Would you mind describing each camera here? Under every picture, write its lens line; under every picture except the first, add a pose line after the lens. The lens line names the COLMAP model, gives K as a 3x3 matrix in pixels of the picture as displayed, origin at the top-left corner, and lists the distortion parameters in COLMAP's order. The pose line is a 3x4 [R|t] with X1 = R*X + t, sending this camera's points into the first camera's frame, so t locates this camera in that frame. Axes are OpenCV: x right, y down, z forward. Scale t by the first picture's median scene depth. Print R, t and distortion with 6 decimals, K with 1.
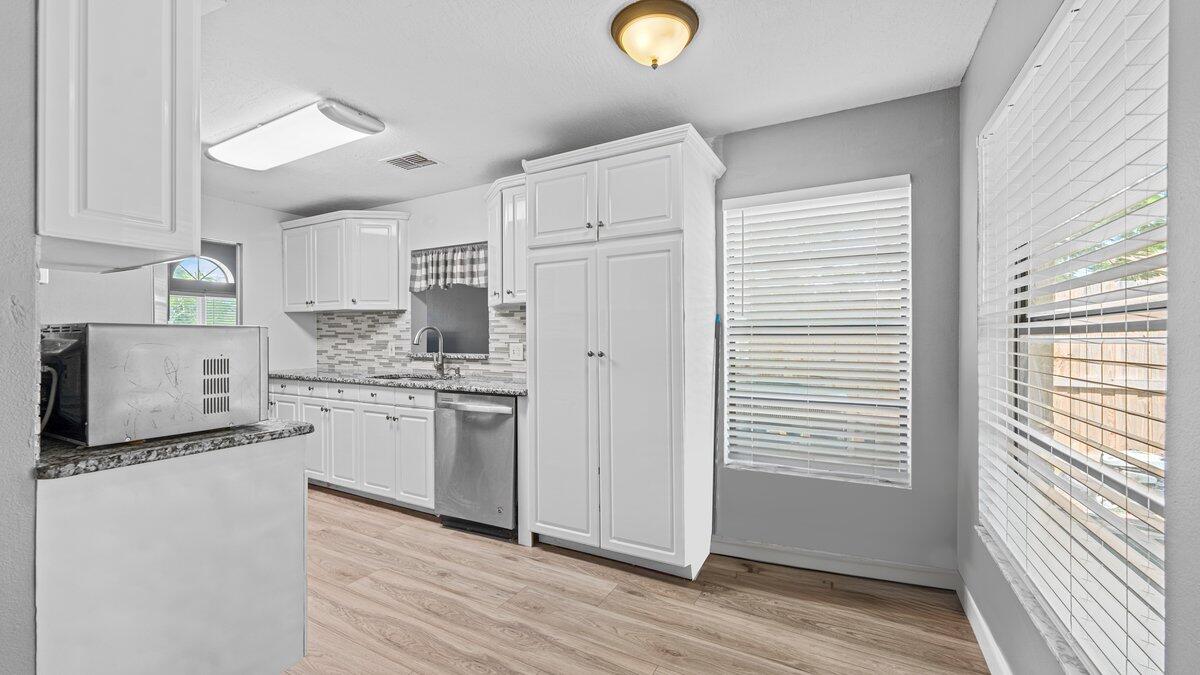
lens RADIAL K [[479.3, 0, 592.3], [0, 479.3, 336.5], [0, 0, 1]] dist [0.003979, -0.000111]
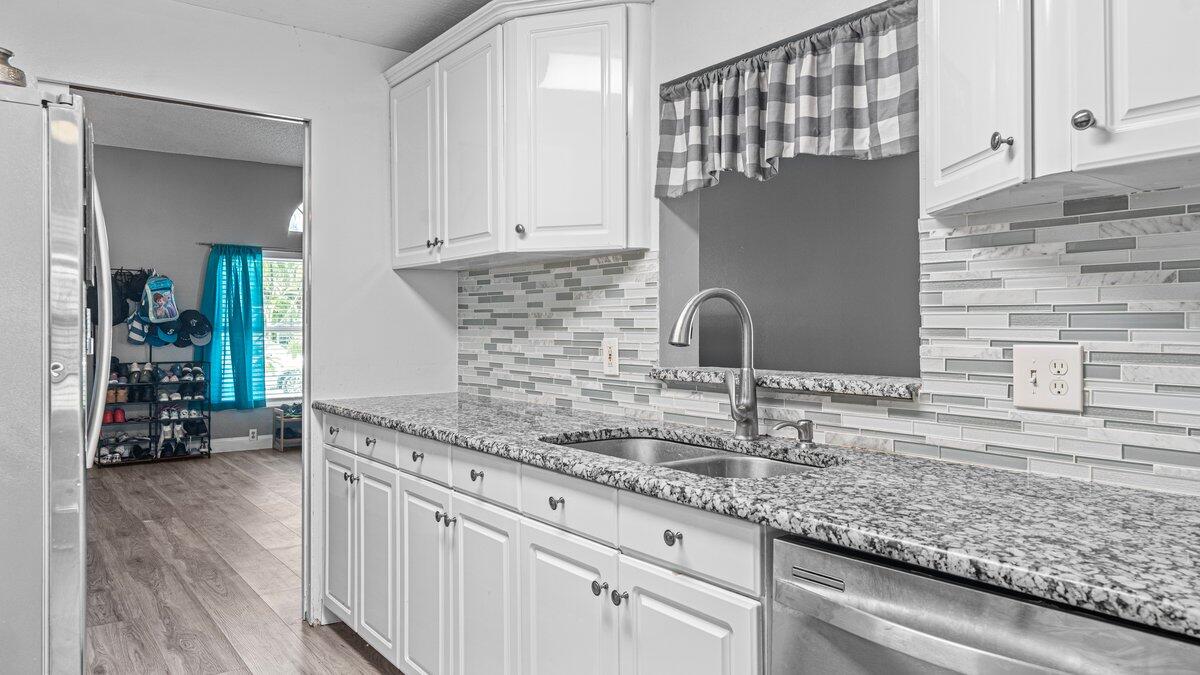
lens RADIAL K [[781.5, 0, 599.5], [0, 781.5, 331.9], [0, 0, 1]] dist [-0.006557, 0.001614]
pose [[0.915045, 0.003290, -0.403338, -0.192407], [-0.000953, 0.999982, 0.005995, 0.004519], [0.403350, -0.005101, 0.915031, 0.468568]]
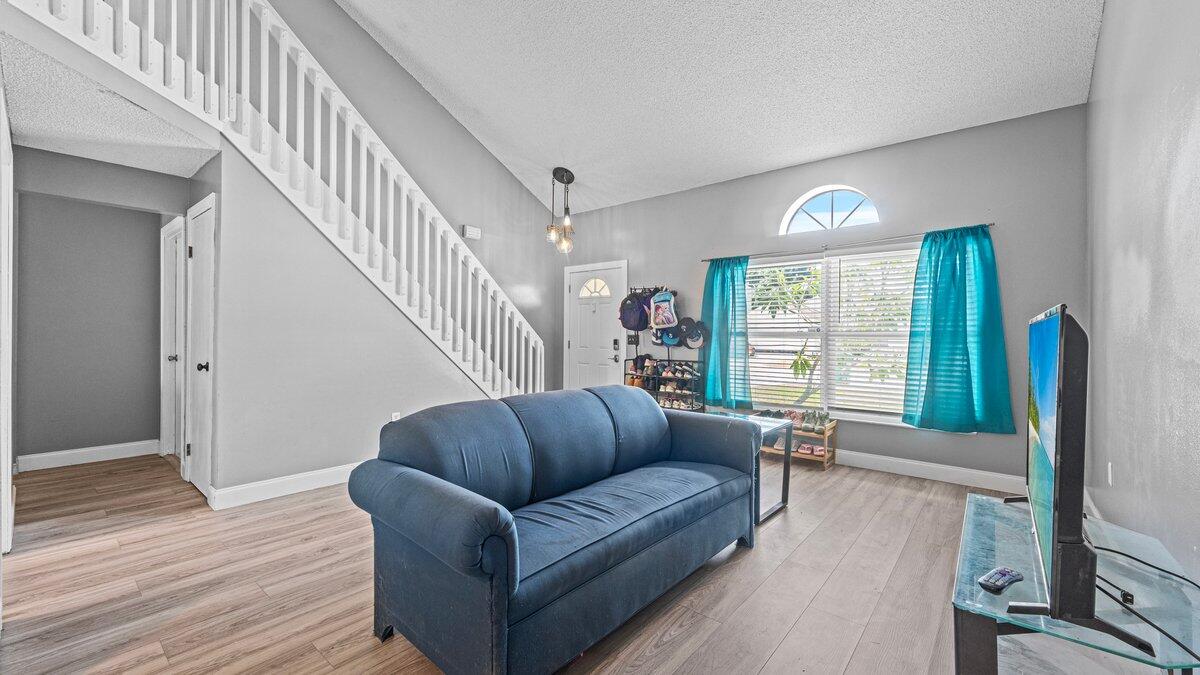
lens RADIAL K [[479.3, 0, 602.8], [0, 479.3, 335.6], [0, 0, 1]] dist [0.003979, -0.000111]
pose [[-0.182280, 0.010127, -0.983195, -0.297156], [-0.003410, 0.999934, 0.010932, 0.003179], [0.983241, 0.005346, -0.182233, 0.994435]]
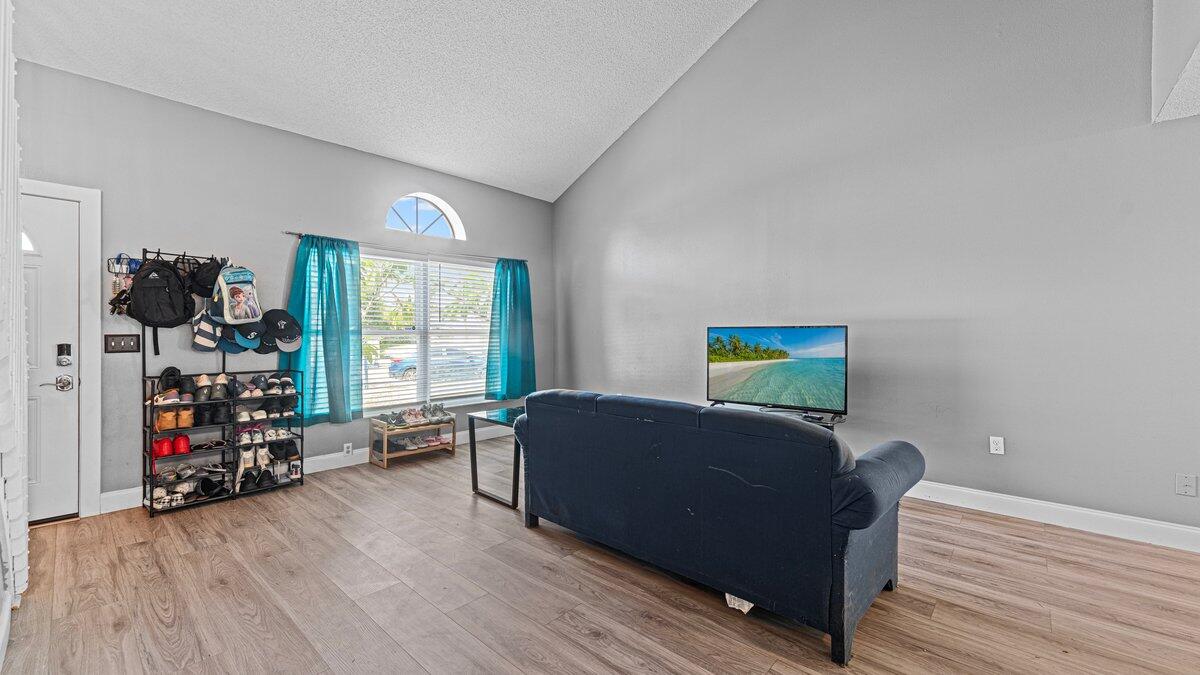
lens RADIAL K [[479.3, 0, 600.0], [0, 479.3, 337.2], [0, 0, 1]] dist [0.003979, -0.000111]
pose [[0.975035, 0.008331, -0.221894, -0.509734], [-0.005970, 0.999918, 0.011307, 0.004720], [0.221971, -0.009700, 0.975005, 0.673143]]
